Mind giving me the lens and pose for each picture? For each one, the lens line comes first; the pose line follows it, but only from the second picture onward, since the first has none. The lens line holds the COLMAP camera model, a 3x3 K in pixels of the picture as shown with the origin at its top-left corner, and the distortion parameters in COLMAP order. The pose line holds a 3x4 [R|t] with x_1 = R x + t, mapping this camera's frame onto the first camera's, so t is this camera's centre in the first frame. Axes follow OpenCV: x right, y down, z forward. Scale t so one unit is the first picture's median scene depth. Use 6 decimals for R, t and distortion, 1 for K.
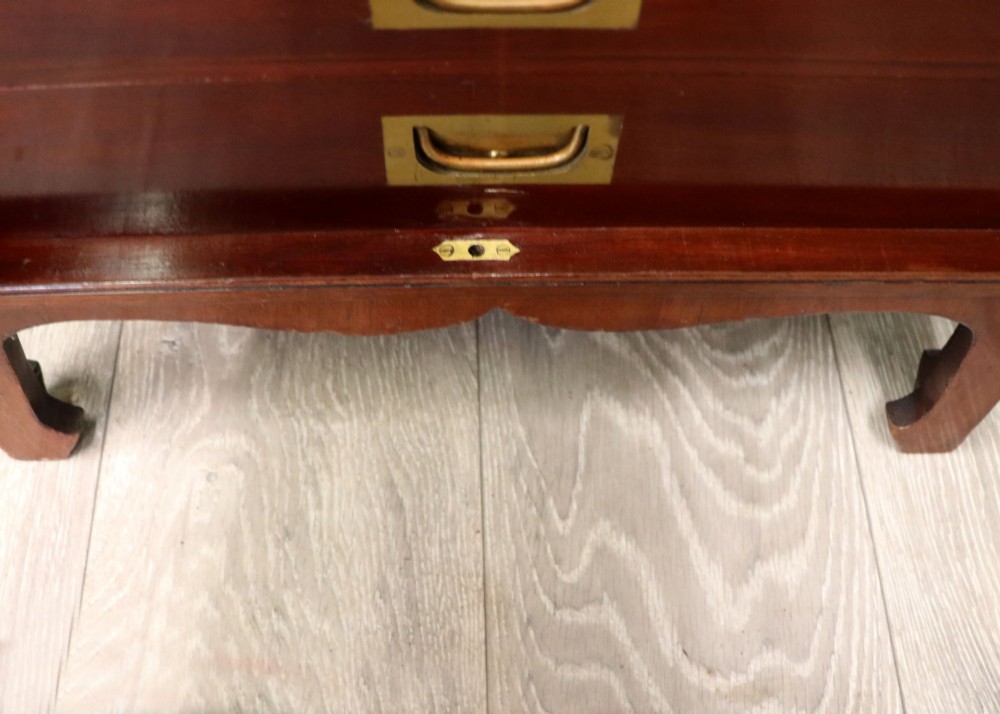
lens RADIAL K [[1053.6, 0, 476.2], [0, 1053.6, 423.7], [0, 0, 1]] dist [-0.189006, 0.156737]
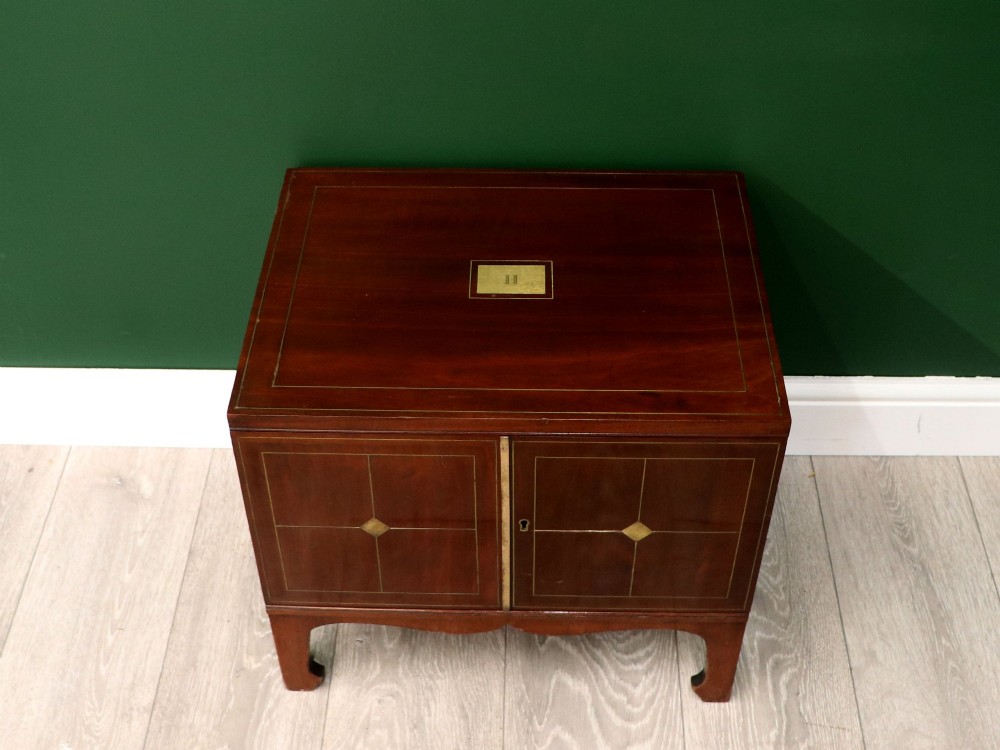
lens RADIAL K [[1313.3, 0, 472.4], [0, 1313.3, 373.5], [0, 0, 1]] dist [-0.157644, 0.048157]
pose [[0.997500, 0.017003, -0.068592, 0.112310], [-0.039269, 0.940336, -0.337974, 0.314838], [0.058753, 0.339822, 0.938653, -1.765579]]
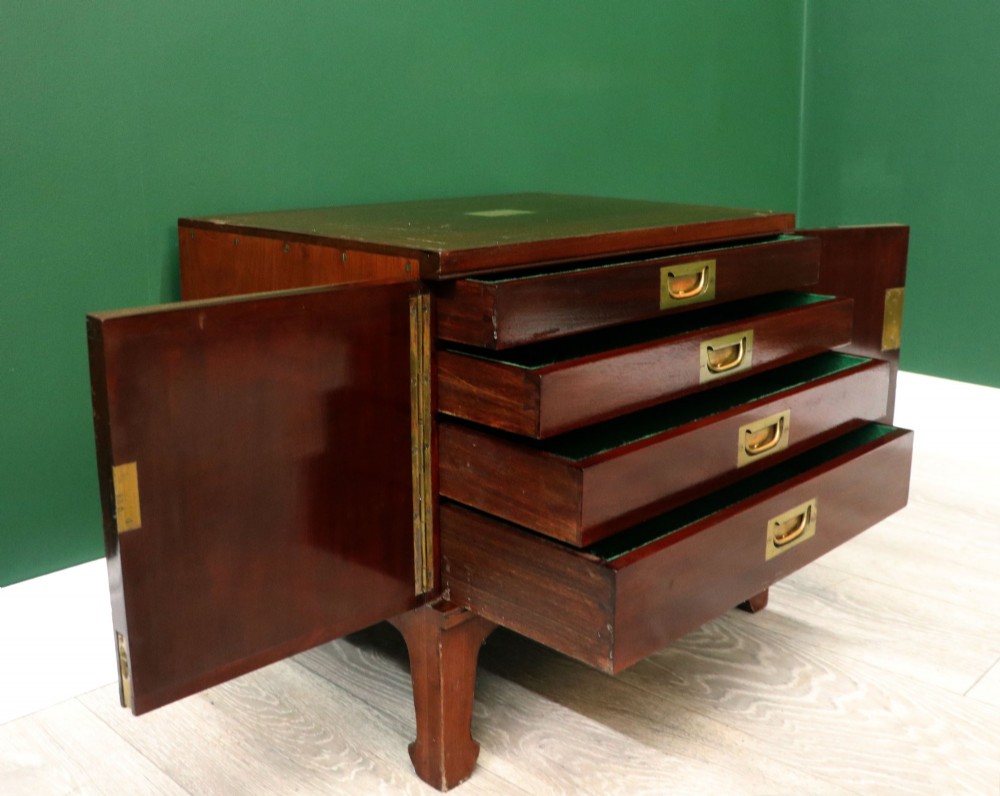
lens RADIAL K [[1087.9, 0, 563.3], [0, 1087.9, 398.7], [0, 0, 1]] dist [-0.148415, 0.013946]
pose [[0.684702, -0.192200, 0.703023, -1.369996], [0.650026, 0.597295, -0.469792, 0.566354], [-0.329619, 0.778651, 0.533904, -0.428983]]
